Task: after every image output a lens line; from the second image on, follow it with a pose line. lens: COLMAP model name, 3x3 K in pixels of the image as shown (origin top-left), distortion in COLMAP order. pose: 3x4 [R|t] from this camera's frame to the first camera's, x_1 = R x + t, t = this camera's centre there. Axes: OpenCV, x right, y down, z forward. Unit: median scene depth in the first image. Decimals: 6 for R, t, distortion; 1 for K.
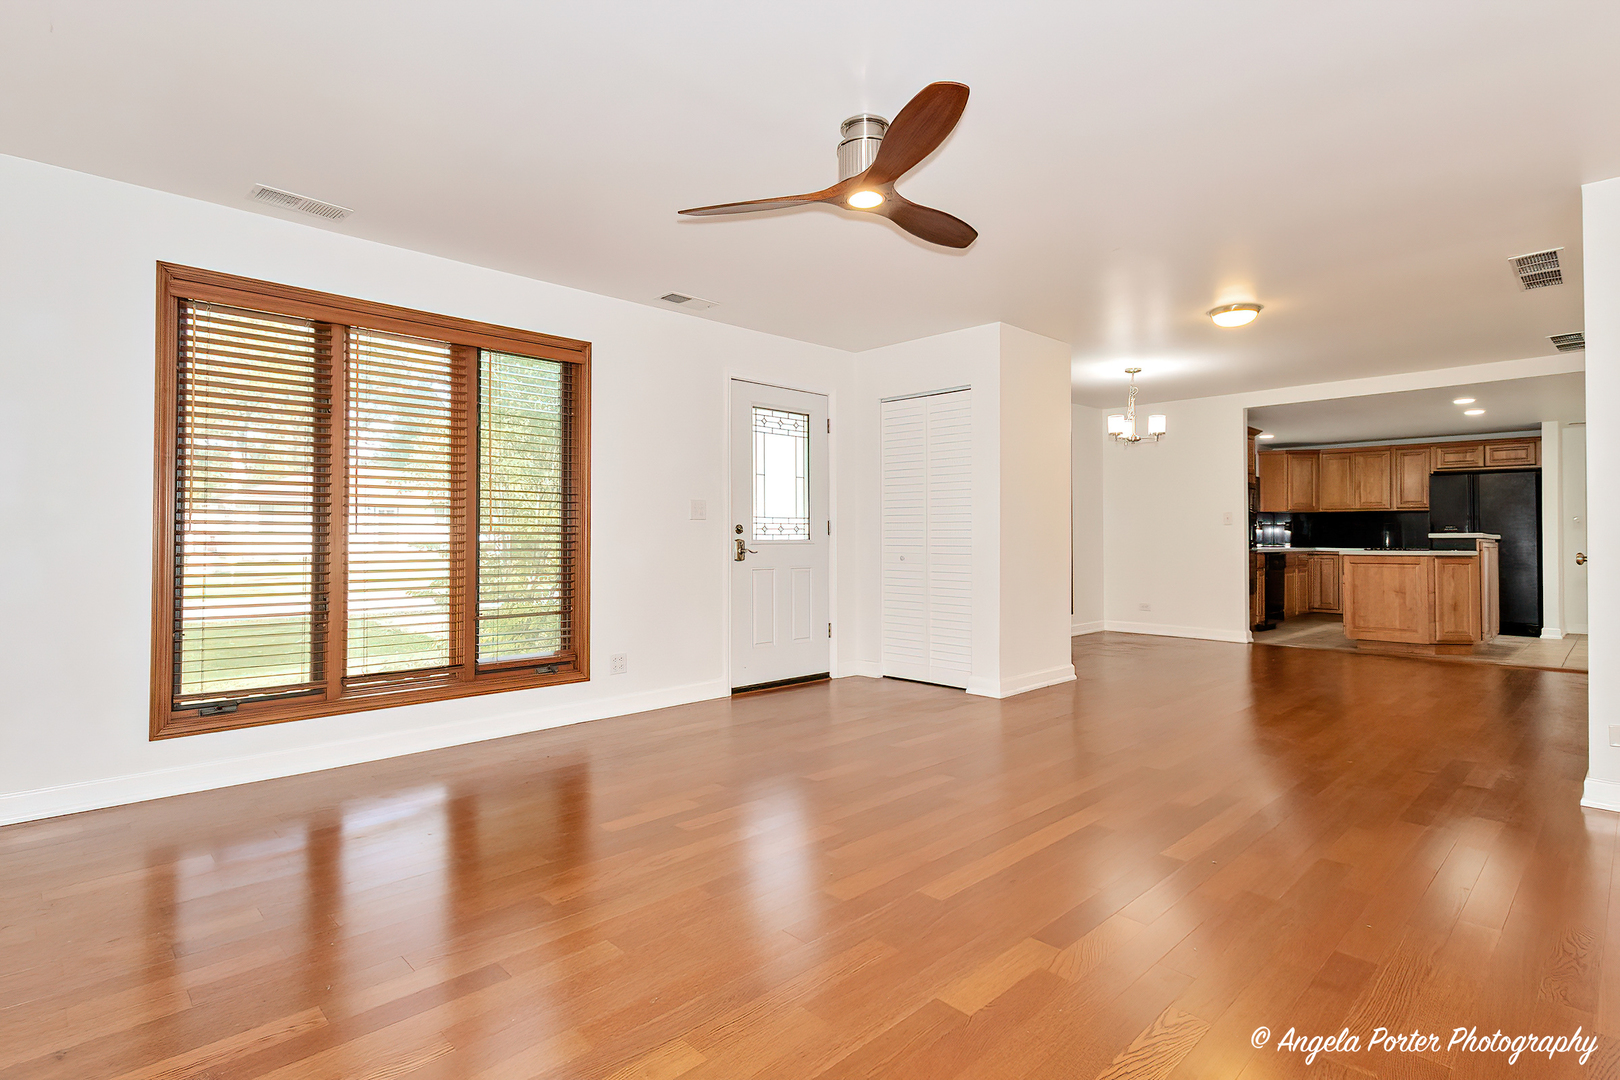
lens RADIAL K [[794.6, 0, 810.0], [0, 794.6, 540.0], [0, 0, 1]] dist [0.002698, -0.000007]
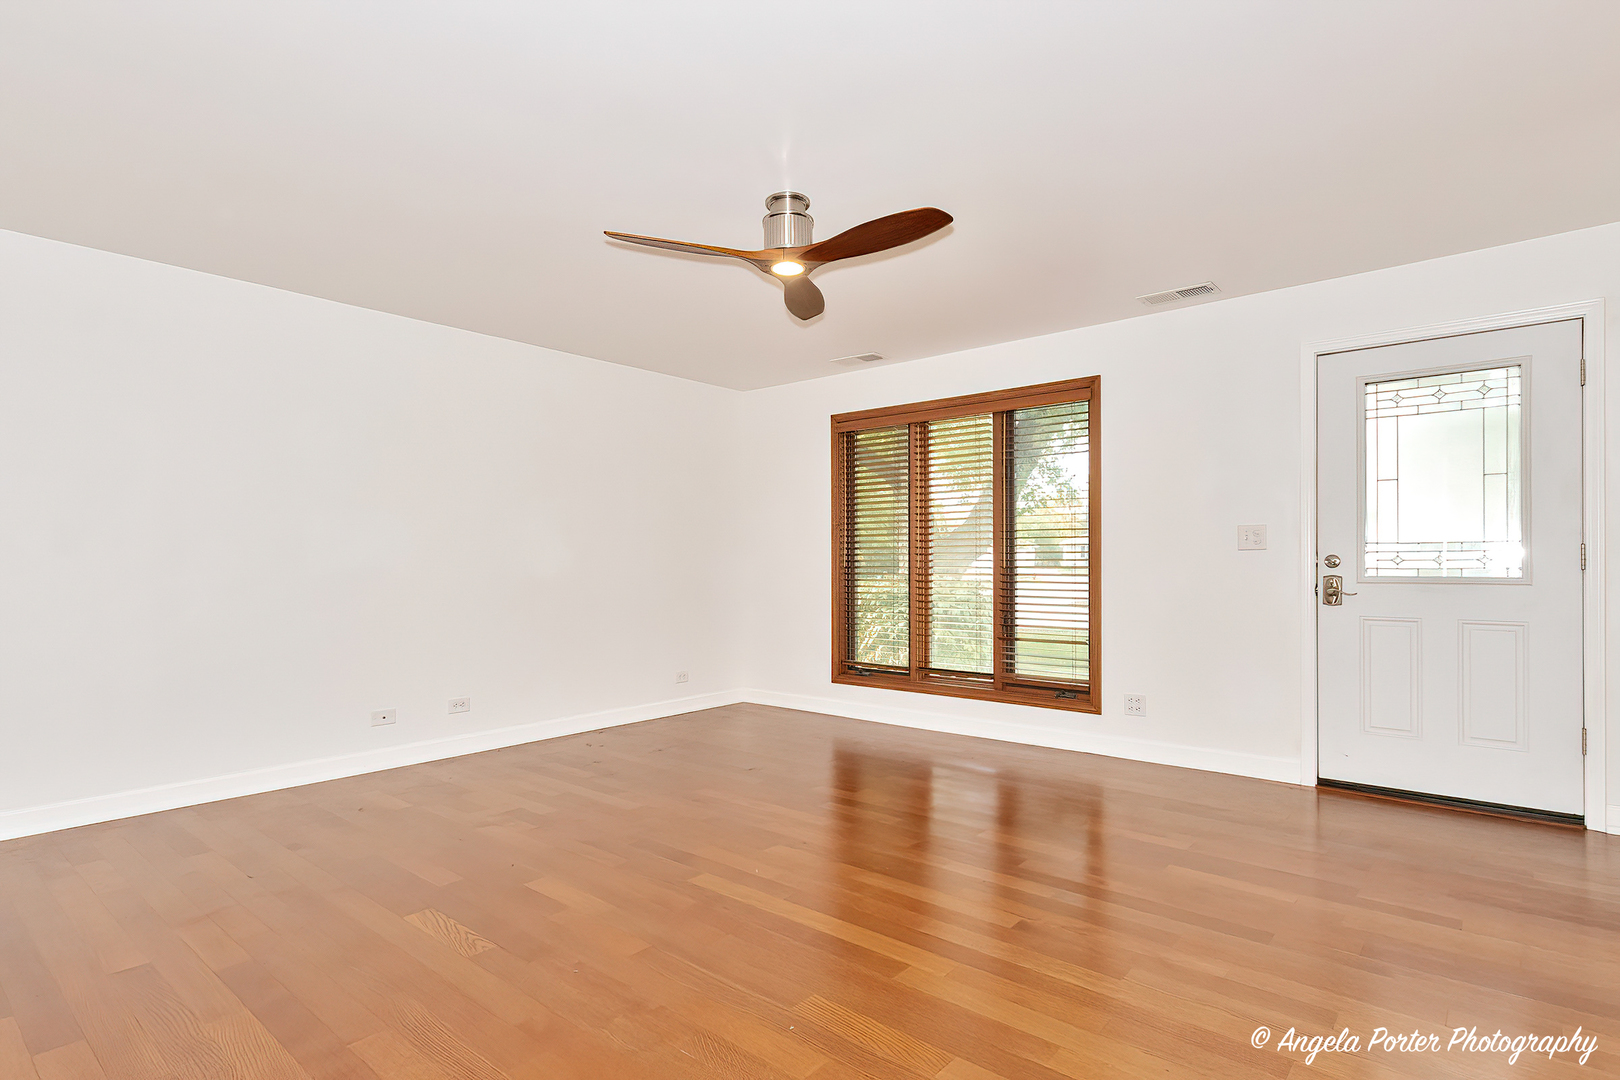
lens RADIAL K [[796.7, 0, 809.1], [0, 796.7, 562.5], [0, 0, 1]] dist [0.021431, -0.010750]
pose [[0.117927, 0.000017, -0.993022, 0.674644], [-0.001829, 0.999998, -0.000200, -0.013007], [0.993021, 0.001840, 0.117927, 0.517763]]
